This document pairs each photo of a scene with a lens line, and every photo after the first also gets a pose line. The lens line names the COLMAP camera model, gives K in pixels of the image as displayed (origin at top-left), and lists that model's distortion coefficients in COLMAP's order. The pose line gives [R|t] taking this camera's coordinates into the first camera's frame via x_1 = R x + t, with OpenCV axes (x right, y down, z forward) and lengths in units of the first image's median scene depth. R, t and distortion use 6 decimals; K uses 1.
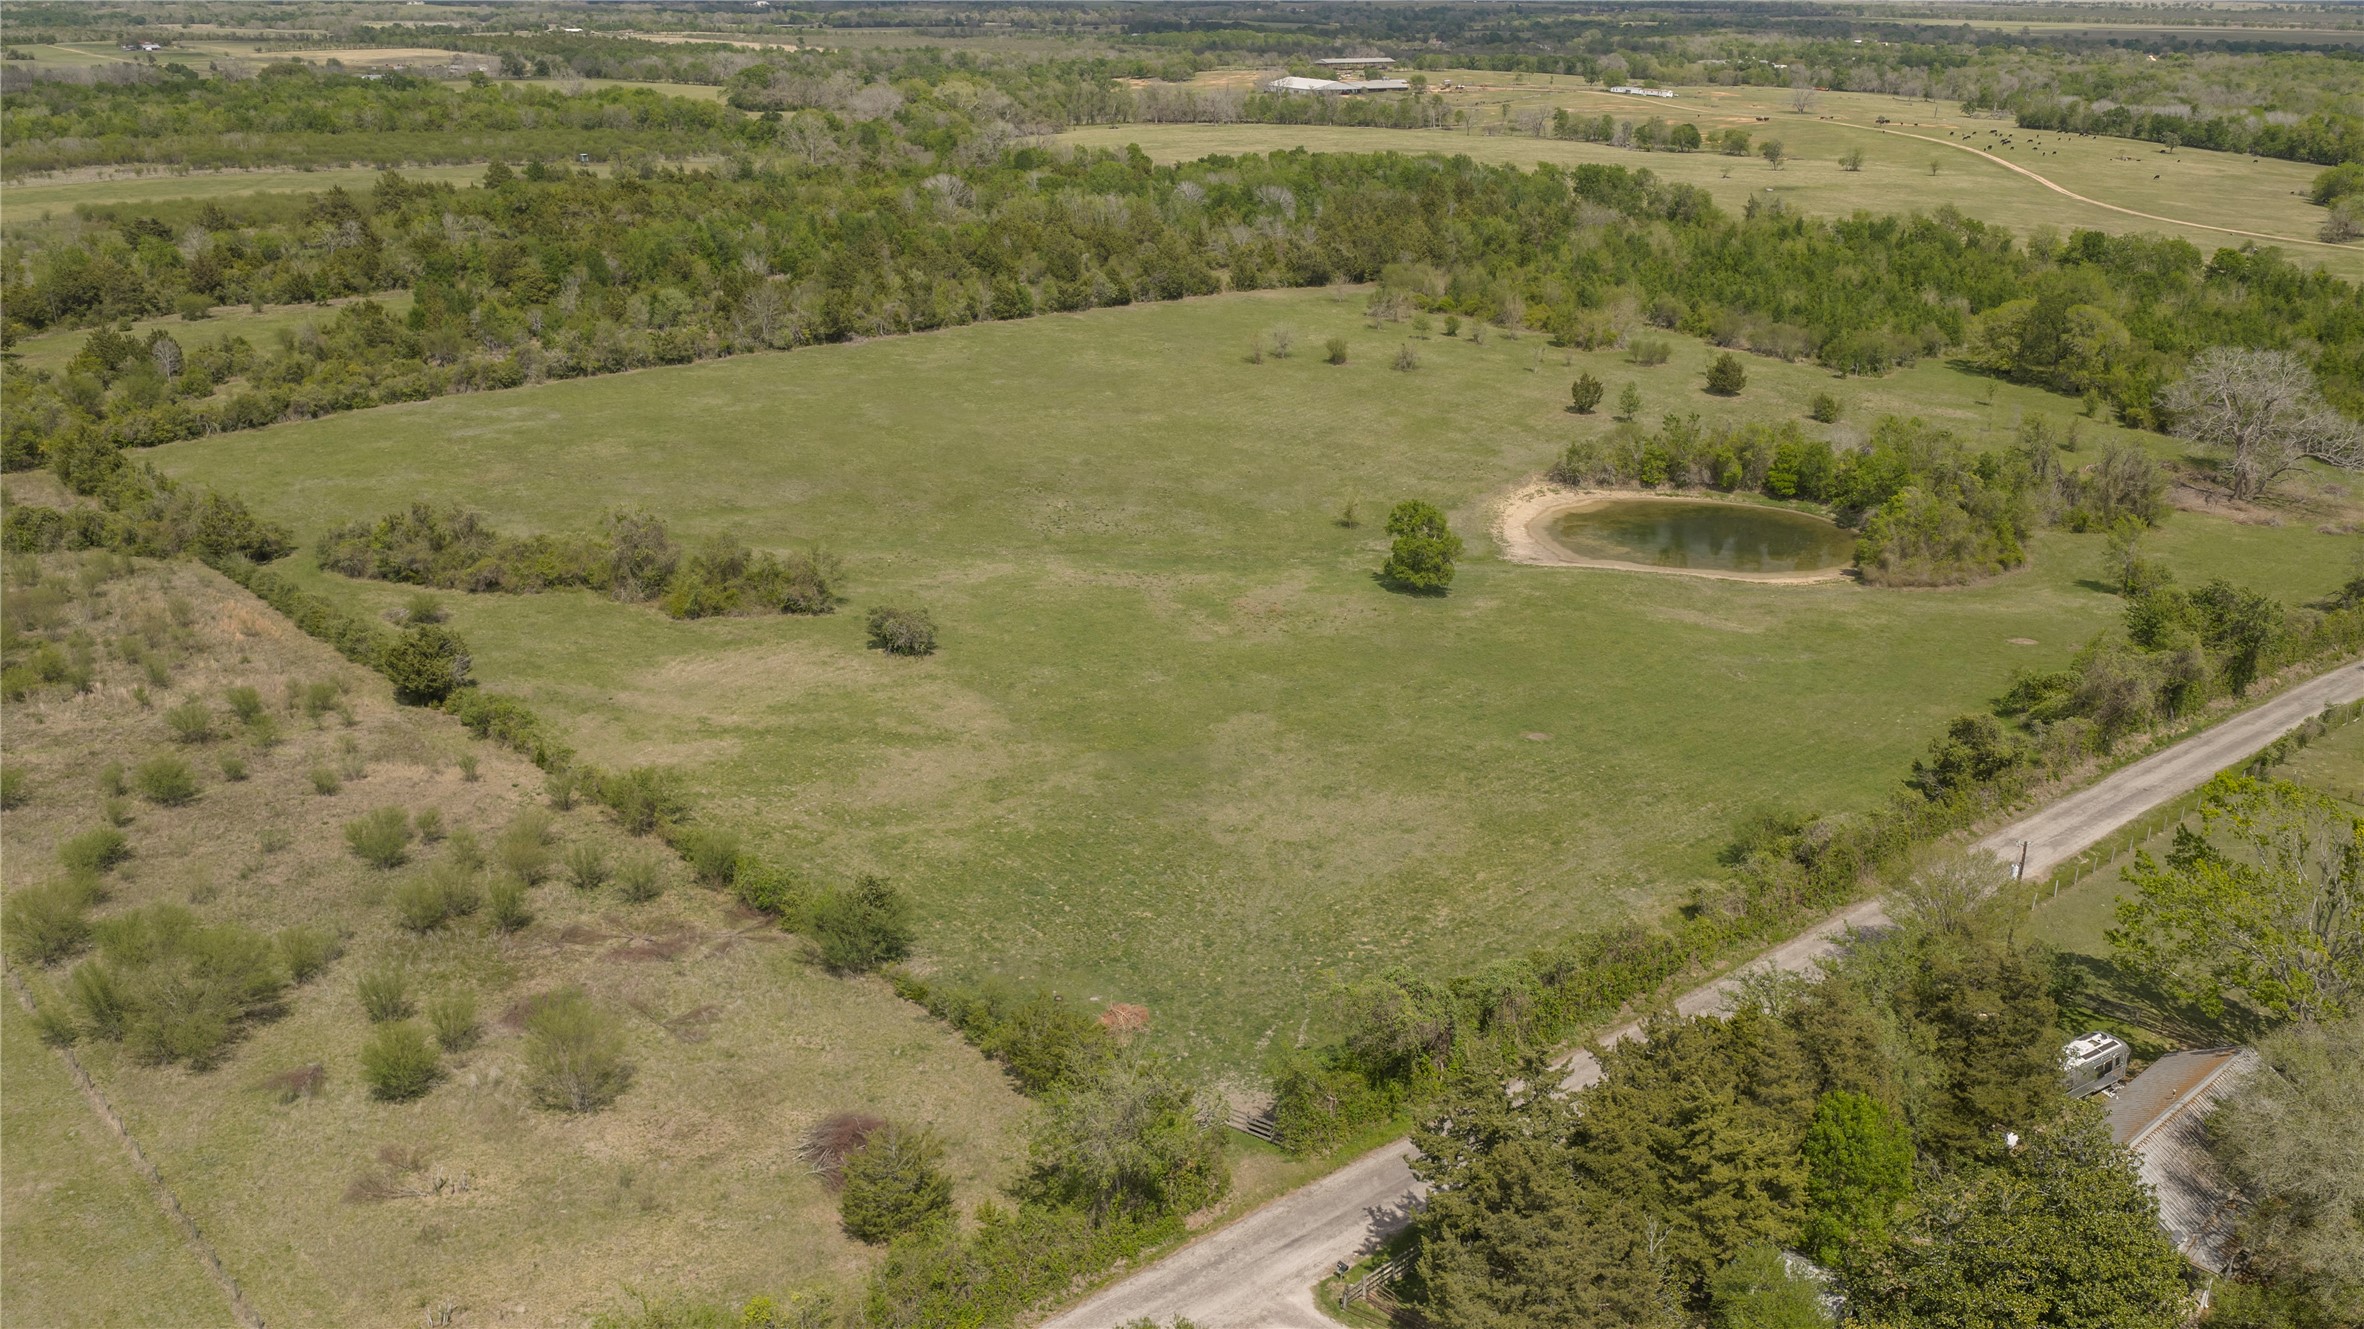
lens RADIAL K [[1949.9, 0, 1173.3], [0, 1949.9, 660.4], [0, 0, 1]] dist [0.011228, -0.007956]
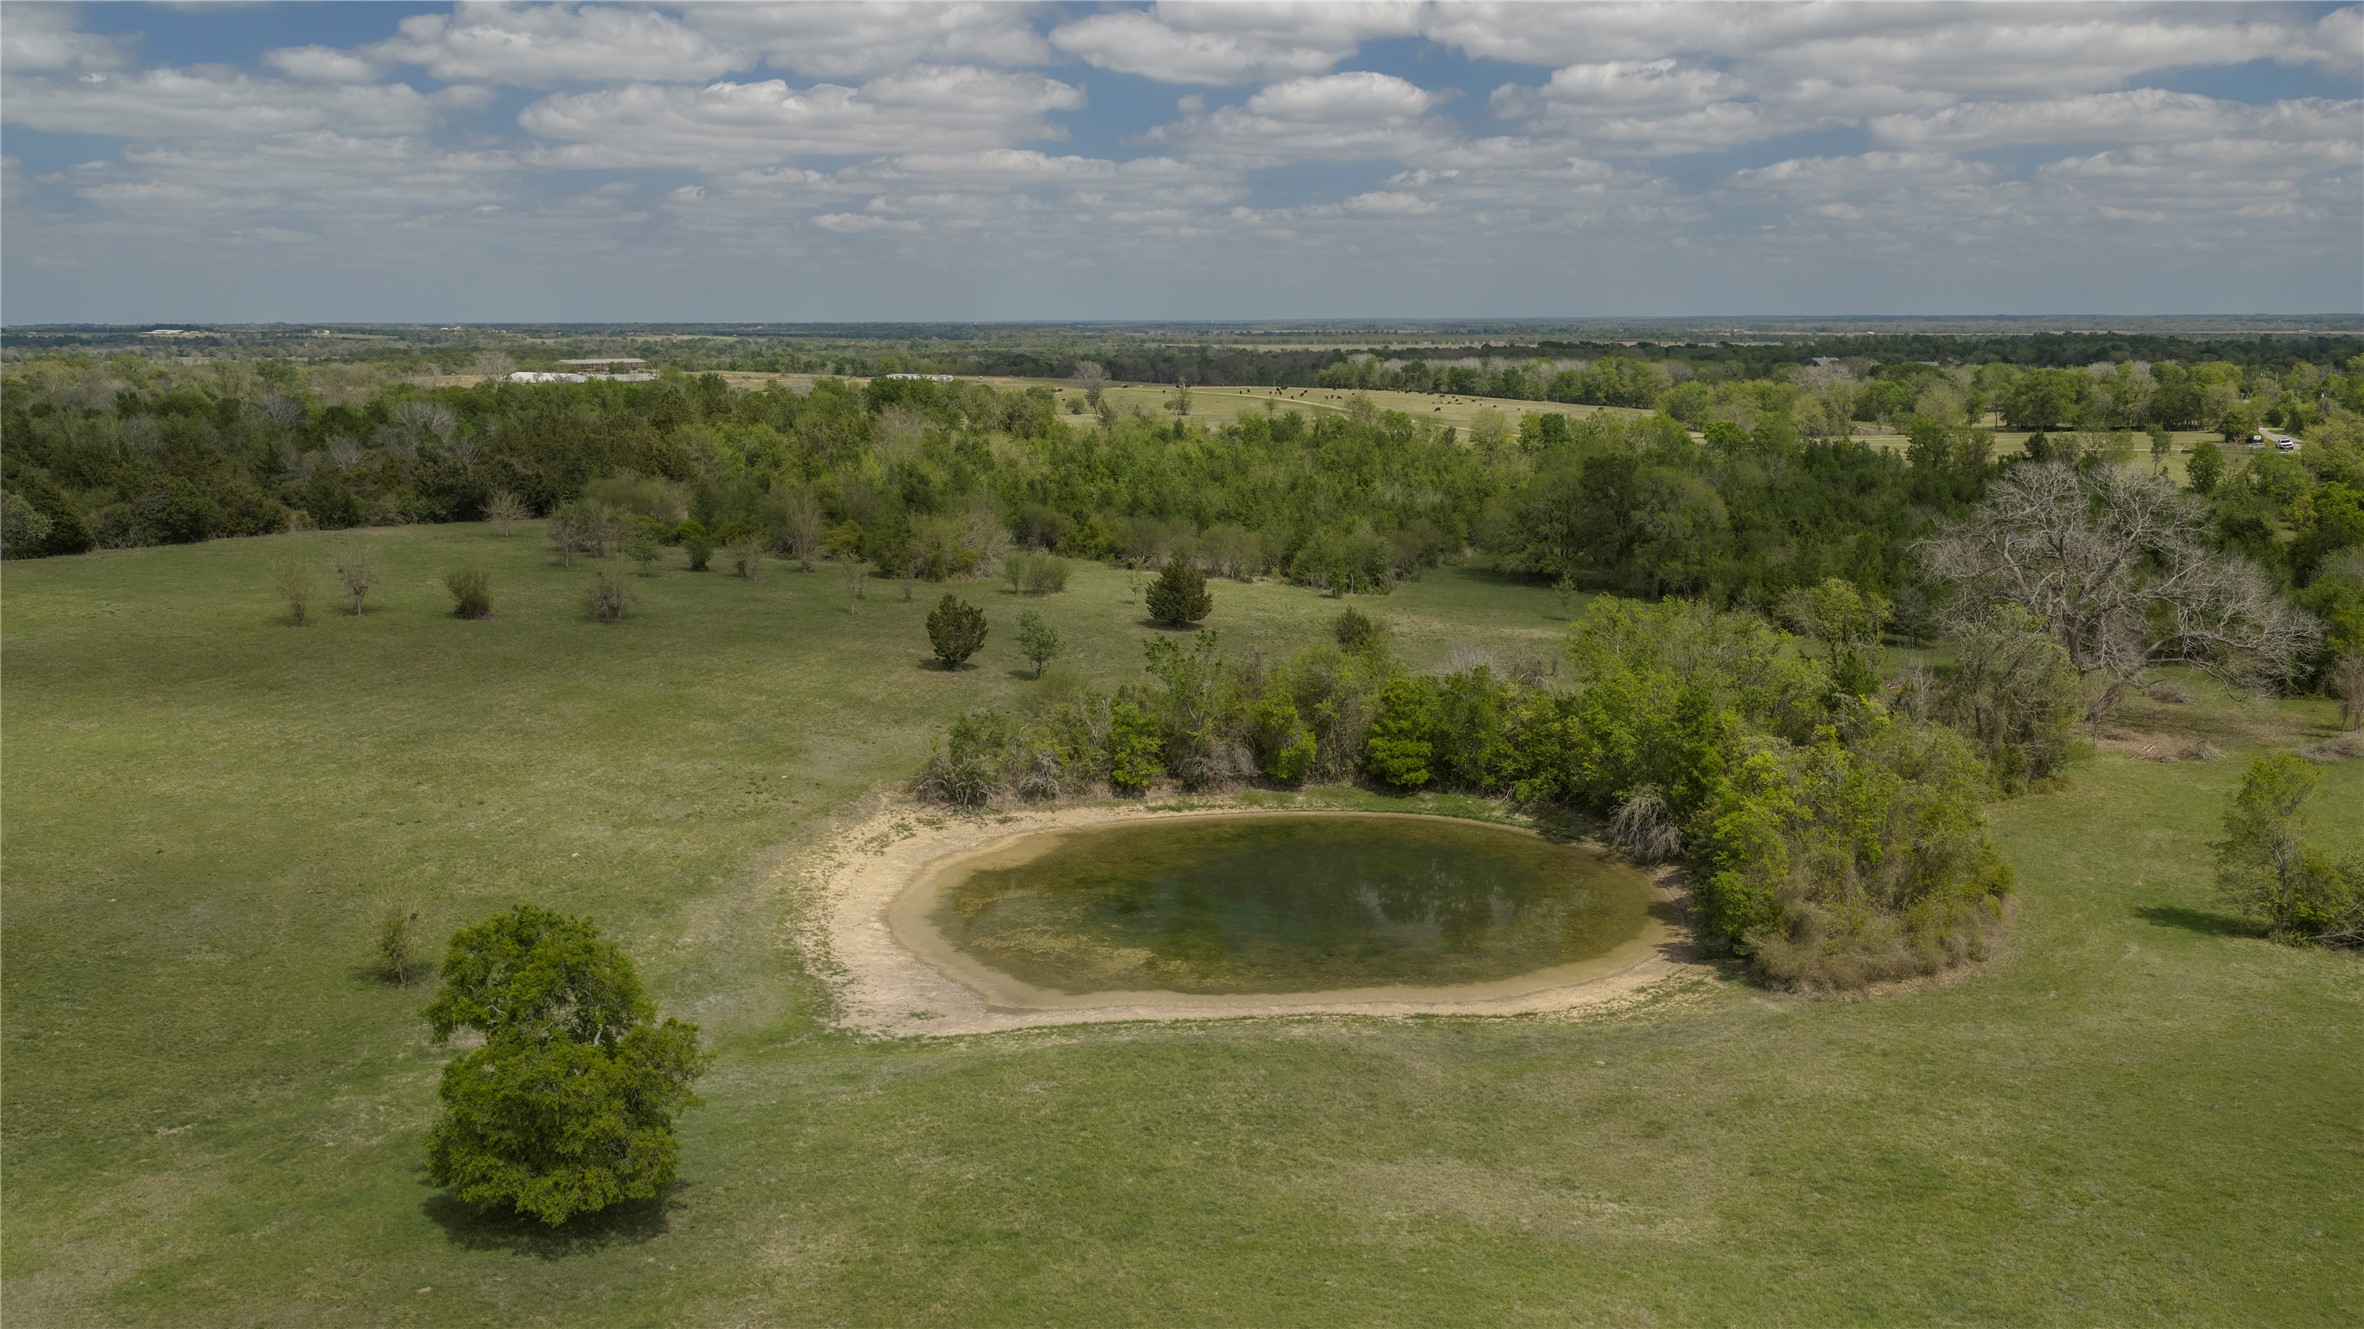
lens RADIAL K [[1949.9, 0, 1178.6], [0, 1949.9, 664.9], [0, 0, 1]] dist [0.011228, -0.007956]
pose [[0.933987, -0.069744, 0.350434, 0.094556], [0.126393, 0.981842, -0.141457, -0.052406], [-0.334205, 0.176412, 0.925843, 0.563964]]
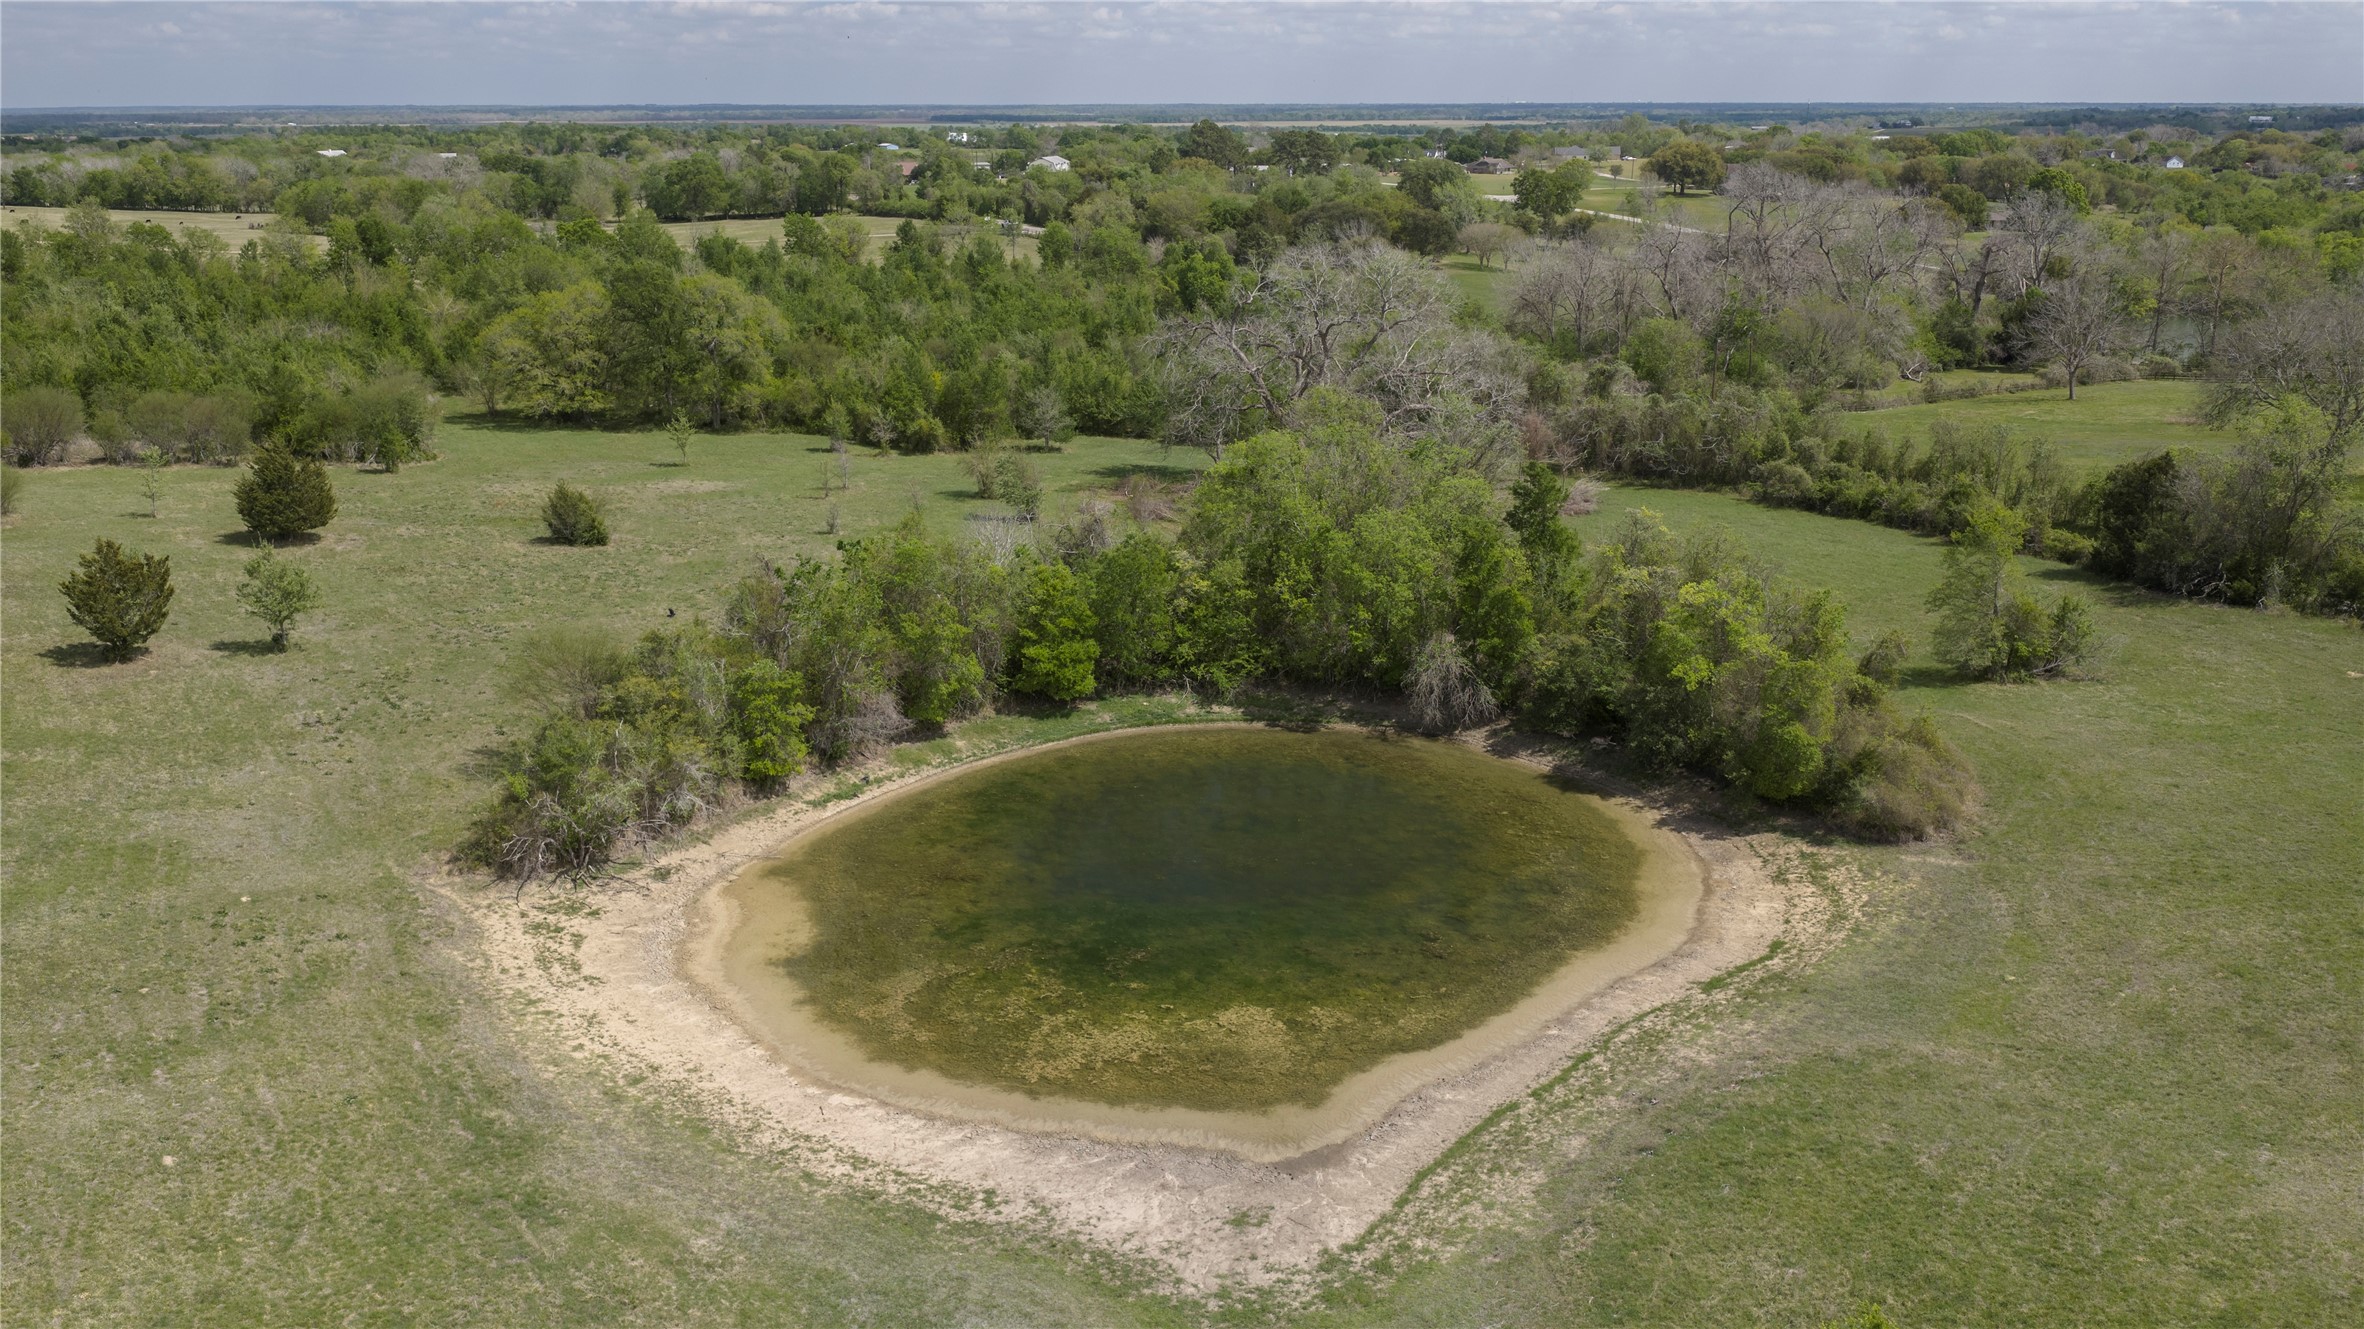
lens RADIAL K [[1949.9, 0, 1183.8], [0, 1949.9, 659.4], [0, 0, 1]] dist [0.011228, -0.007956]
pose [[0.451149, -0.251113, 0.856392, 0.003590], [0.304718, 0.945272, 0.116649, -0.126996], [-0.838816, 0.208332, 0.502977, 0.779781]]
